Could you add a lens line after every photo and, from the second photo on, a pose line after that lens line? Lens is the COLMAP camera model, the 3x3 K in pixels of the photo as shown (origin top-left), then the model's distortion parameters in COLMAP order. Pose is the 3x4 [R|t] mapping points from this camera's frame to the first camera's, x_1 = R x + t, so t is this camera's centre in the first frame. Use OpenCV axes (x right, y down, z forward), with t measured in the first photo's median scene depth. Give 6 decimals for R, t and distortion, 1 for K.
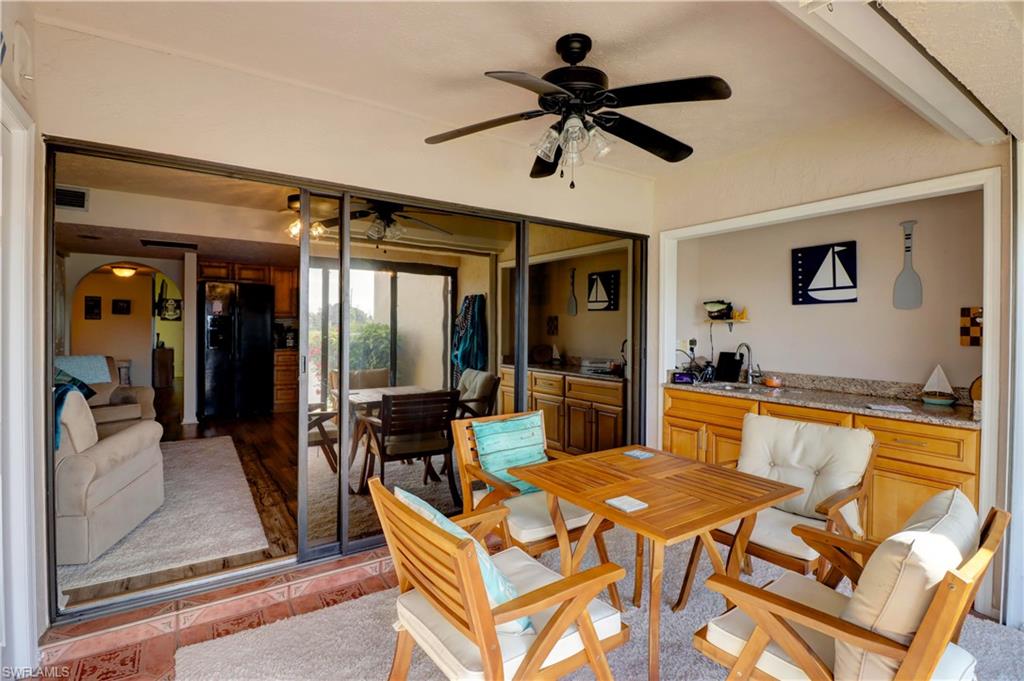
lens RADIAL K [[474.5, 0, 507.4], [0, 474.5, 328.9], [0, 0, 1]] dist [0.000674, -0.013386]
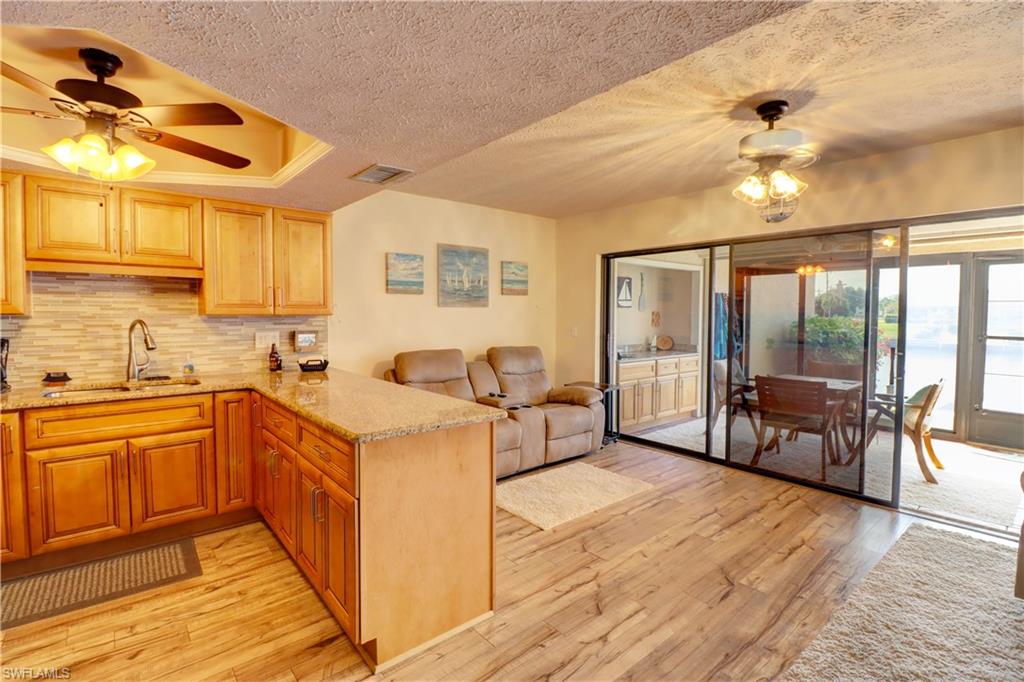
lens RADIAL K [[474.5, 0, 507.4], [0, 474.5, 329.4], [0, 0, 1]] dist [0.000674, -0.013386]
pose [[-0.102261, -0.048291, 0.993585, -1.232424], [-0.001738, 0.998828, 0.048367, -0.059272], [-0.994756, 0.003220, -0.102225, 1.692467]]
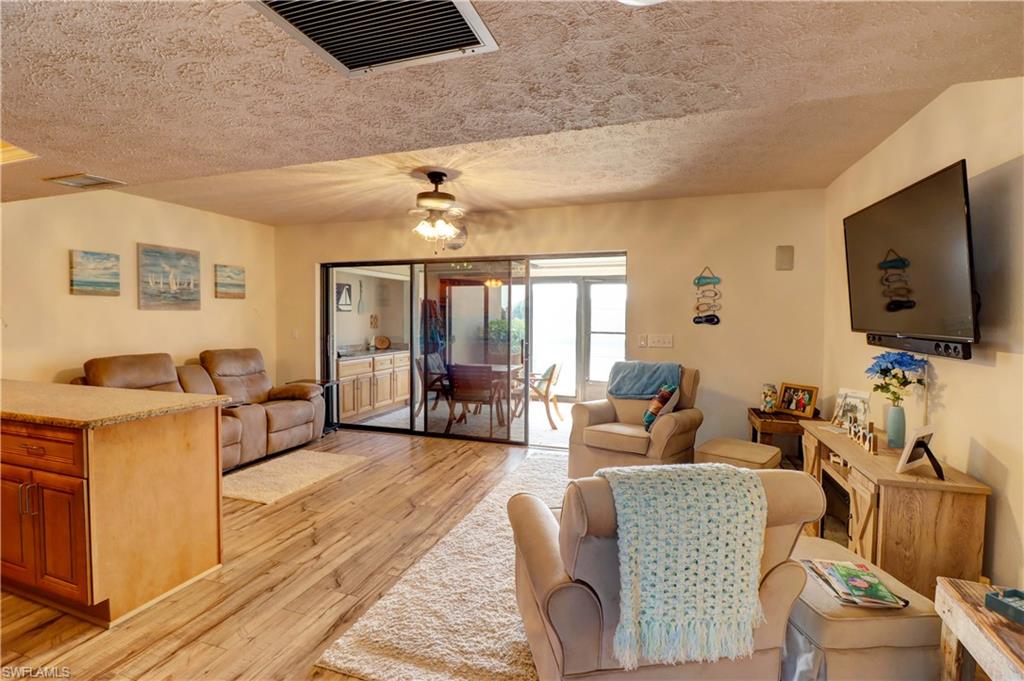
lens RADIAL K [[474.5, 0, 507.4], [0, 474.5, 328.9], [0, 0, 1]] dist [0.000674, -0.013386]
pose [[-0.609922, -0.035450, 0.791668, -1.495752], [-0.009972, 0.999263, 0.037064, -0.063260], [-0.792399, 0.014712, -0.609826, 1.742318]]
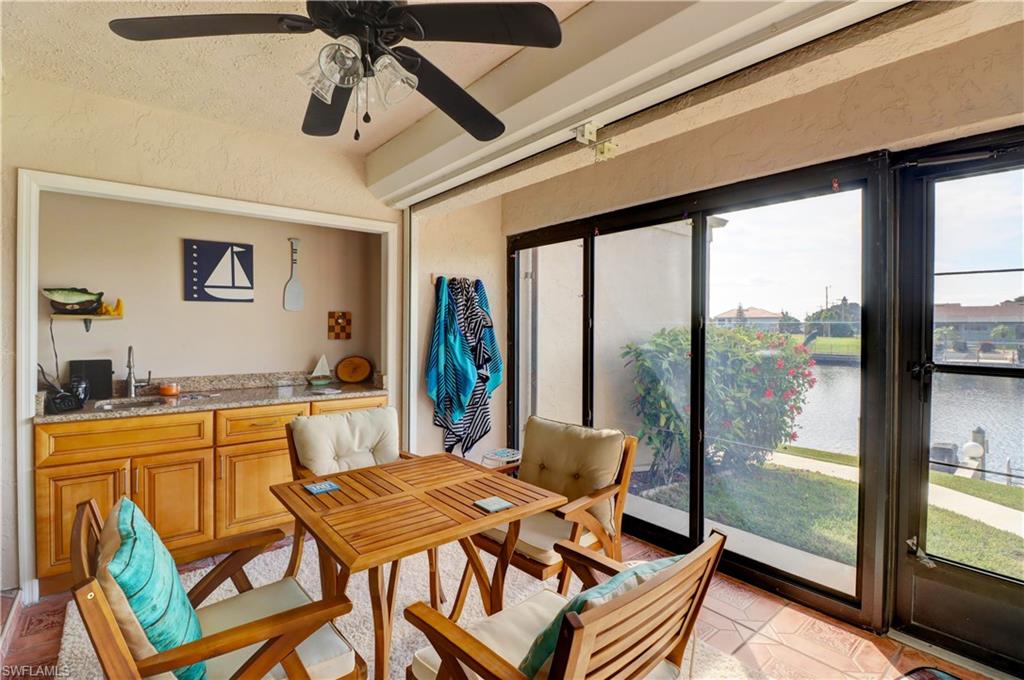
lens RADIAL K [[474.5, 0, 507.4], [0, 474.5, 328.4], [0, 0, 1]] dist [0.000674, -0.013386]
pose [[-0.091069, -0.013792, 0.995749, -0.373759], [-0.005143, 0.999897, 0.013379, -0.014577], [-0.995831, -0.003903, -0.091130, 0.505839]]
